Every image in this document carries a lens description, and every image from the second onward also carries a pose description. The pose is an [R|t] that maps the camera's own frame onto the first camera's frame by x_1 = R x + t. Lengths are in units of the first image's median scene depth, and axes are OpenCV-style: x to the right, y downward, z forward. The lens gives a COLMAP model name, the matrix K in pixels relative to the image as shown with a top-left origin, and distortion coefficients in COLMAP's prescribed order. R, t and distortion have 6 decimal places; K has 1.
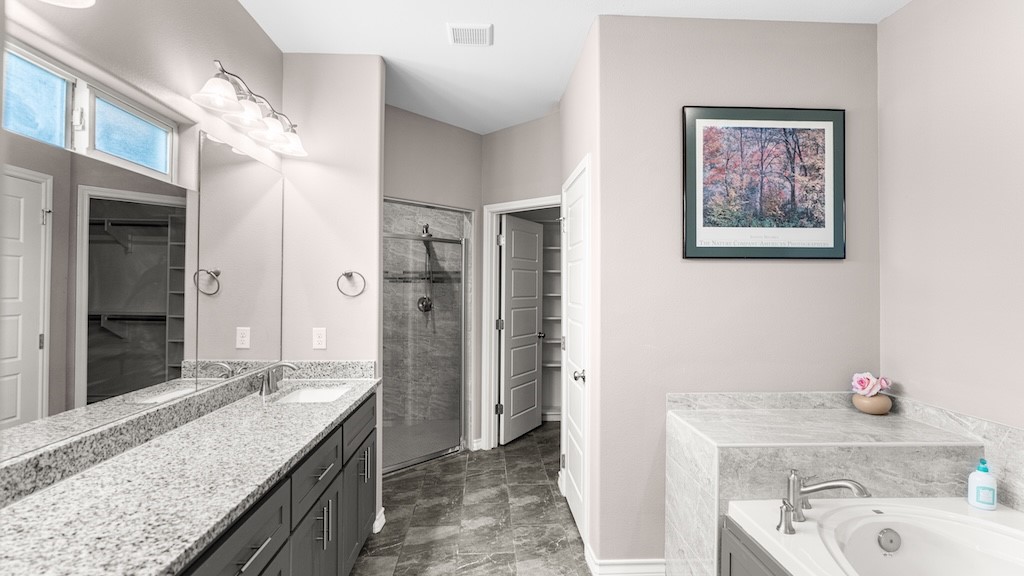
lens RADIAL K [[478.1, 0, 507.6], [0, 478.1, 279.6], [0, 0, 1]] dist [-0.009813, 0.003481]
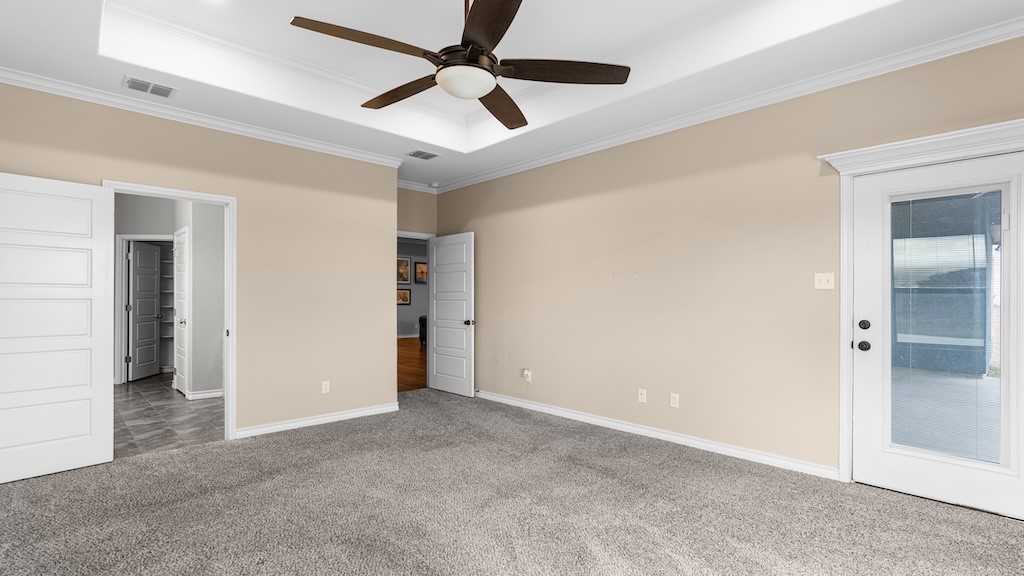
lens RADIAL K [[457.1, 0, 502.2], [0, 457.1, 293.4], [0, 0, 1]] dist [-0.012741, 0.003722]
pose [[0.744560, -0.002206, 0.667552, -0.101369], [-0.006774, 0.999918, 0.010861, 0.018843], [-0.667521, -0.012609, 0.744484, -1.016760]]
